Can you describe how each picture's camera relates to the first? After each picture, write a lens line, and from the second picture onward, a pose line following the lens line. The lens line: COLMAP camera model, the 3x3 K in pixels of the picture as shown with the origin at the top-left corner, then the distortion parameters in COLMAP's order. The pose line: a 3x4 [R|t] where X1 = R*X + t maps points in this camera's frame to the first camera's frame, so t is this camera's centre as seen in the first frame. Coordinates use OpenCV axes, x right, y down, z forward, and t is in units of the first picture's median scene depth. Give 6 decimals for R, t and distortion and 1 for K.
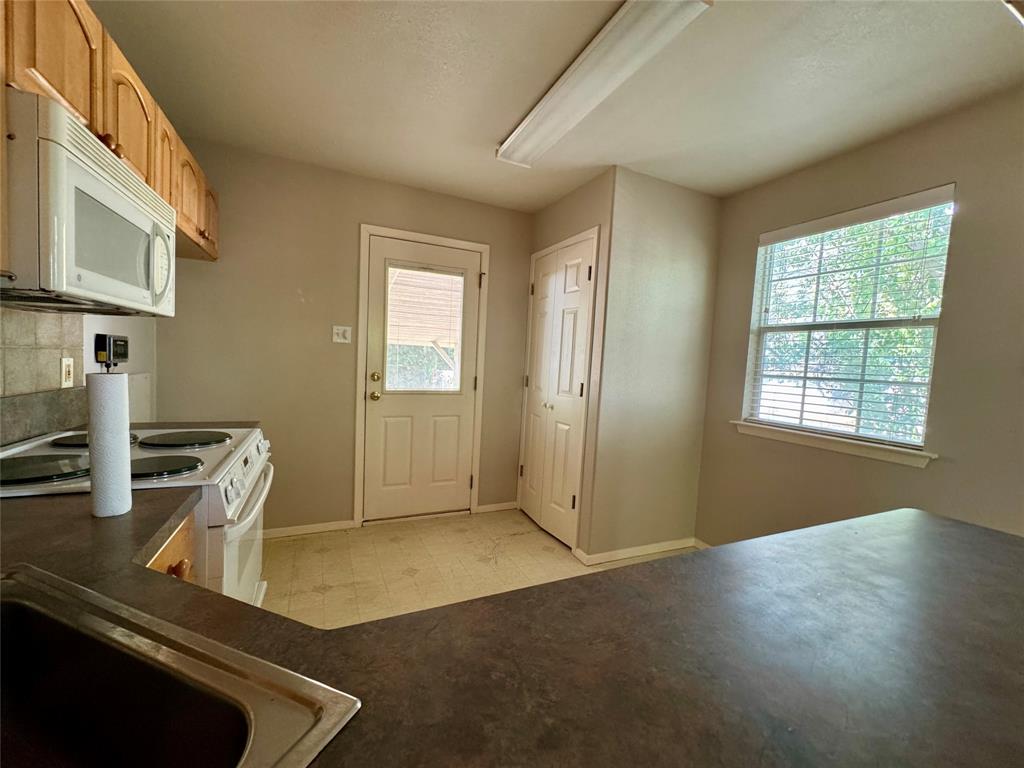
lens RADIAL K [[408.8, 0, 513.6], [0, 408.8, 384.1], [0, 0, 1]] dist [0.001572, -0.003732]
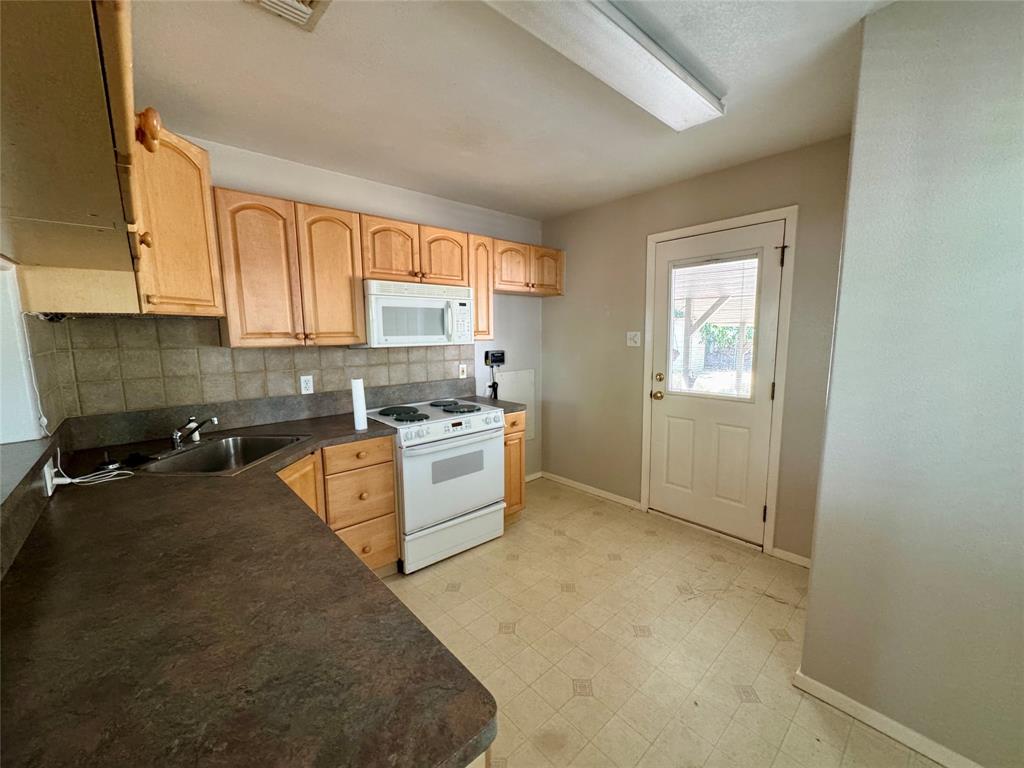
lens RADIAL K [[408.8, 0, 513.6], [0, 408.8, 384.1], [0, 0, 1]] dist [0.001572, -0.003732]
pose [[0.301114, 0.067934, -0.951165, 0.553359], [-0.028696, 0.997653, 0.062170, -0.054800], [0.953156, 0.008575, 0.302357, 0.324292]]
